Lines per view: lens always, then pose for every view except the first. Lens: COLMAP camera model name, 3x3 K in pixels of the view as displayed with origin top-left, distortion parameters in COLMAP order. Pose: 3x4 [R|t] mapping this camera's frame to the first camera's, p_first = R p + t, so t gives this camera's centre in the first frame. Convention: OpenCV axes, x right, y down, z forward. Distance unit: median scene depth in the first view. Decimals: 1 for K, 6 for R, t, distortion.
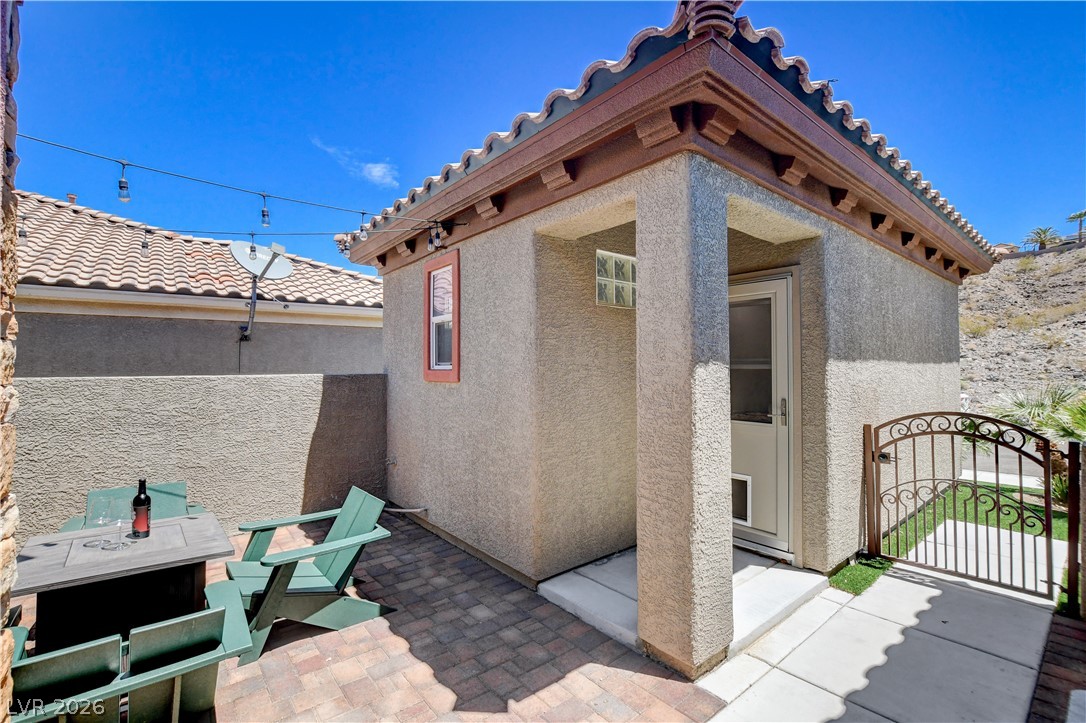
lens RADIAL K [[473.1, 0, 542.5], [0, 473.1, 359.7], [0, 0, 1]] dist [-0.024140, 0.001888]
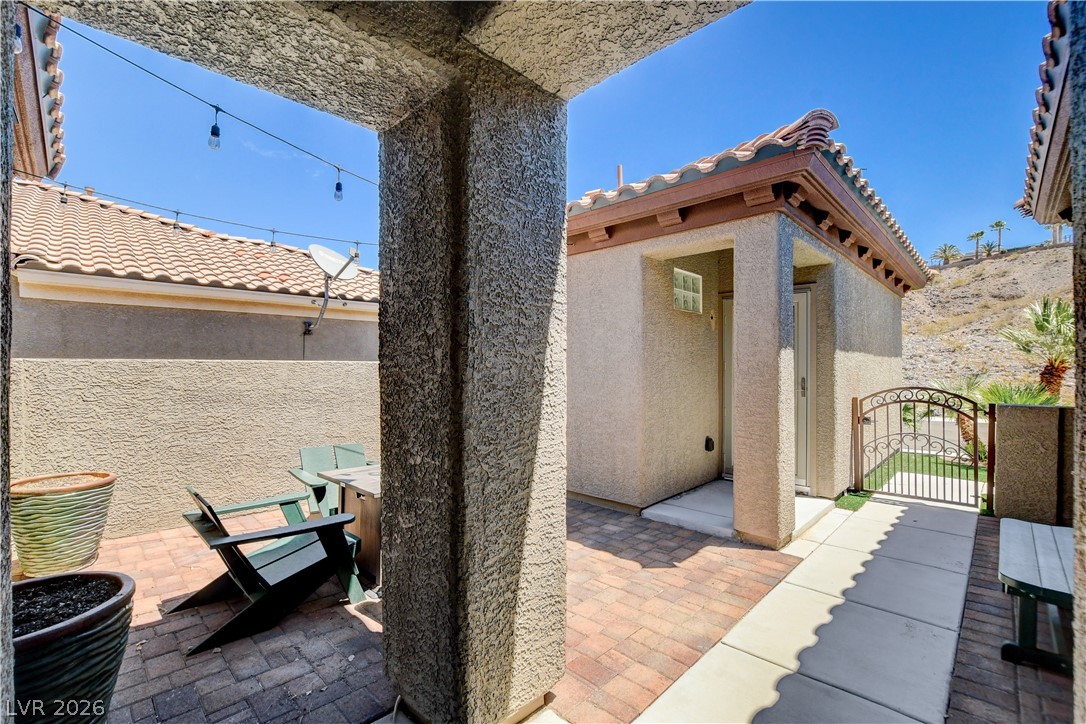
lens RADIAL K [[467.3, 0, 542.6], [0, 467.3, 367.3], [0, 0, 1]] dist [-0.016935, -0.000225]
pose [[0.993855, 0.004411, 0.110603, -0.440357], [-0.005973, 0.999887, 0.013794, 0.038736], [-0.110529, -0.014369, 0.993769, -0.312839]]
